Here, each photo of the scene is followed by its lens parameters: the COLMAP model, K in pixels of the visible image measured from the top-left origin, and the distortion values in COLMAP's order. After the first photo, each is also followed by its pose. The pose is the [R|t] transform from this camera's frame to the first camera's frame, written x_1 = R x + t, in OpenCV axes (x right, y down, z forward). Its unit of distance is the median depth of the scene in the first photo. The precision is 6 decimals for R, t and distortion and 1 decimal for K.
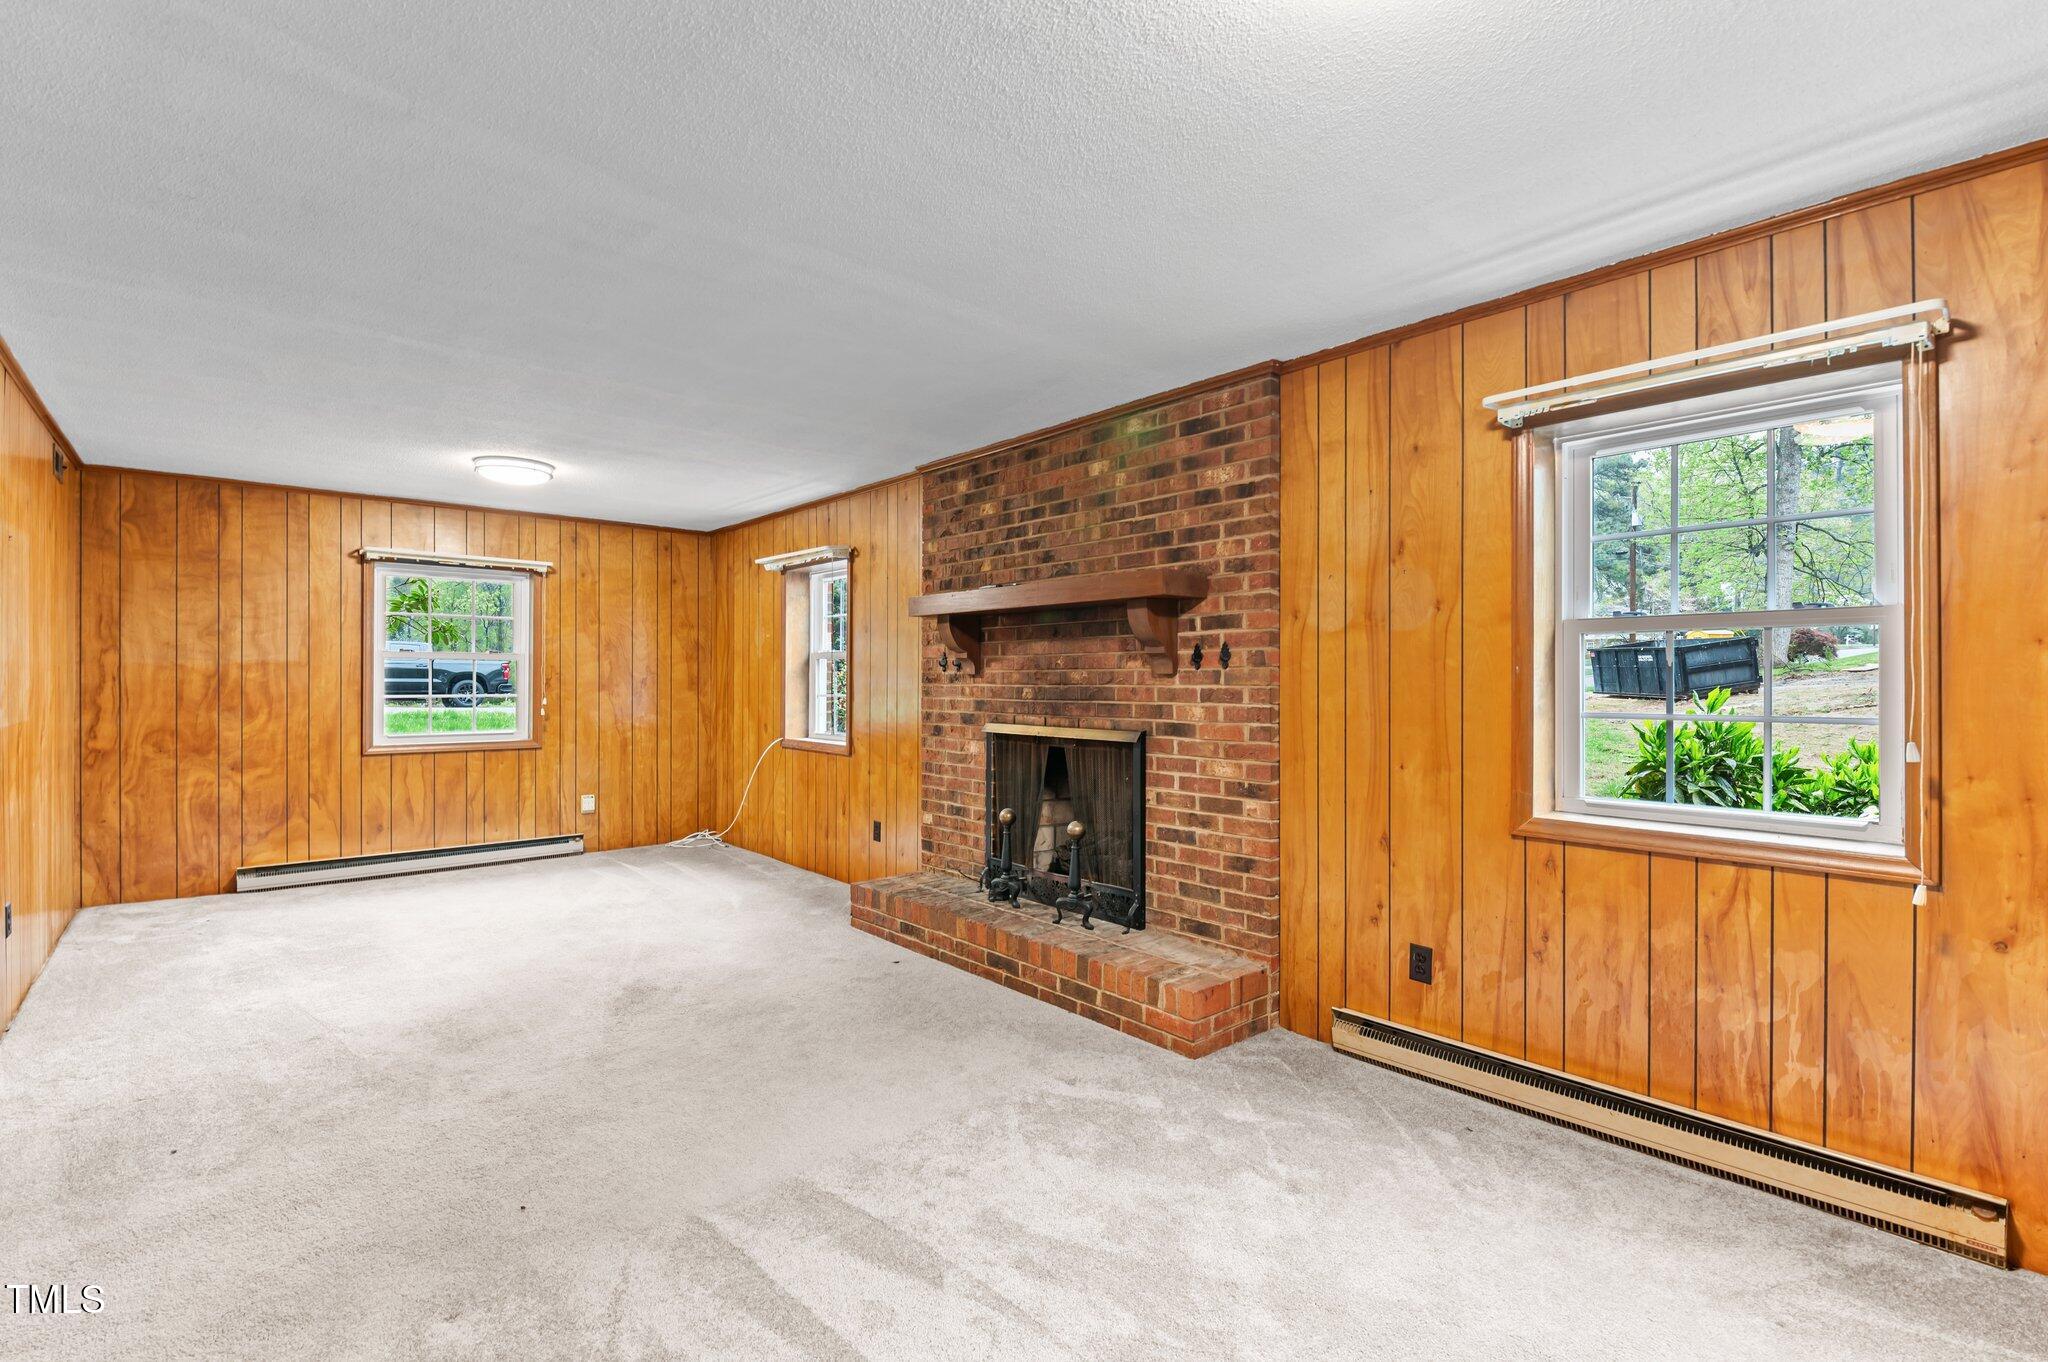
lens RADIAL K [[936.6, 0, 1014.4], [0, 936.6, 679.9], [0, 0, 1]] dist [0.017334, -0.000067]
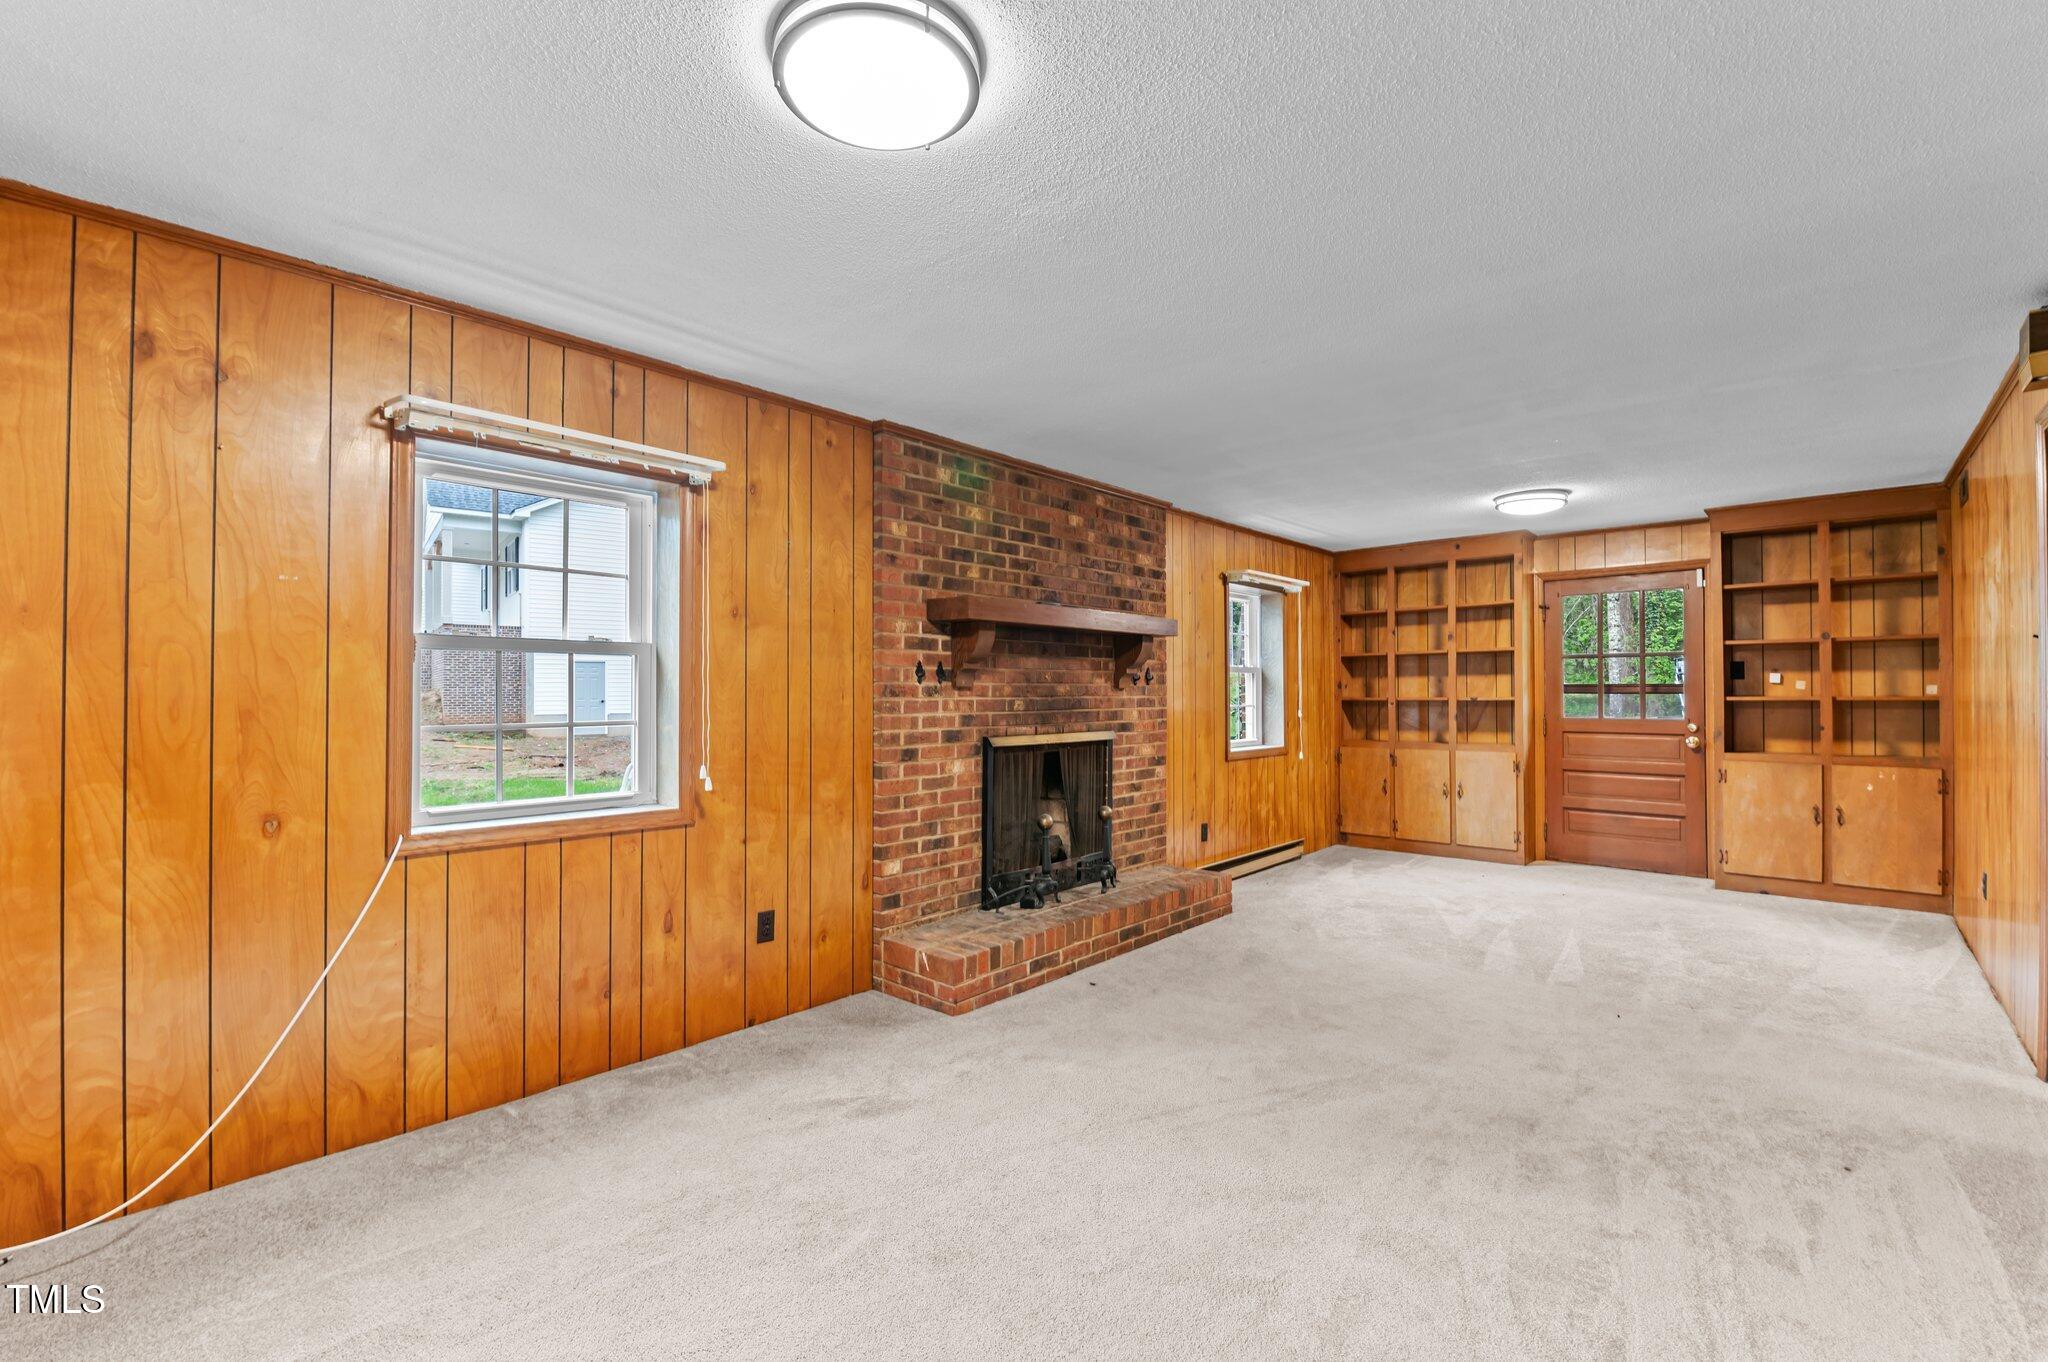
lens RADIAL K [[886.0, 0, 1013.1], [0, 886.0, 682.5], [0, 0, 1]] dist [0.001982, -0.000118]
pose [[-0.122984, 0.010149, 0.992357, -1.012561], [0.000922, 0.999948, -0.010113, -0.001613], [-0.992408, -0.000329, -0.122987, 1.177343]]
